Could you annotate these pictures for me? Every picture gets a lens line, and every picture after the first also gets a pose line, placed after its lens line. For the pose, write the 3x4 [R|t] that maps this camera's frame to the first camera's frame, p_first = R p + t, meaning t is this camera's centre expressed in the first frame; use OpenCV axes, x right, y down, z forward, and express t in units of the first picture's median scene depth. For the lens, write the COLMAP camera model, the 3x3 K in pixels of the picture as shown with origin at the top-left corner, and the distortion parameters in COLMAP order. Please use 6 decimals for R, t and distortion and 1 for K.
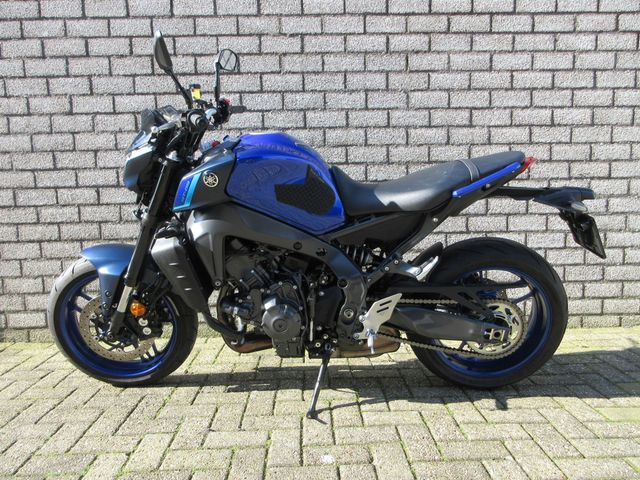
lens RADIAL K [[472.3, 0, 320.0], [0, 472.3, 240.0], [0, 0, 1]] dist [-0.004671, 0.005691]
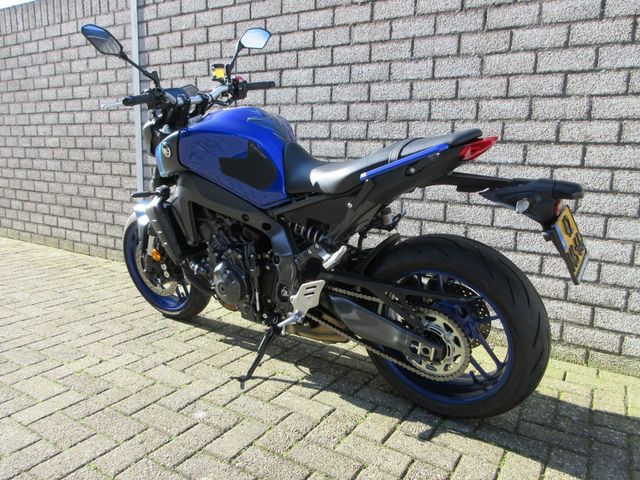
lens RADIAL K [[472.3, 0, 320.0], [0, 472.3, 240.0], [0, 0, 1]] dist [-0.004671, 0.005691]
pose [[0.840075, 0.139421, -0.524248, 0.434134], [-0.111327, 0.990148, 0.084931, -0.030159], [0.530925, -0.012985, 0.847320, 0.136410]]
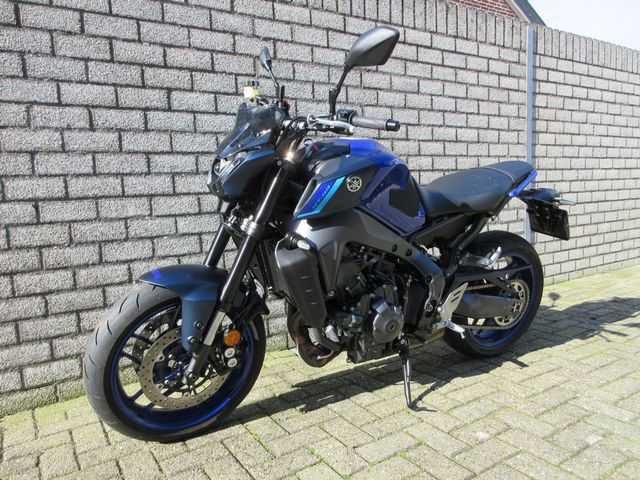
lens RADIAL K [[472.3, 0, 320.0], [0, 472.3, 240.0], [0, 0, 1]] dist [-0.004671, 0.005691]
pose [[0.857755, -0.068636, 0.509457, -0.482280], [0.080547, 0.996750, -0.001329, -0.012220], [-0.507710, 0.042175, 0.860495, 0.127054]]
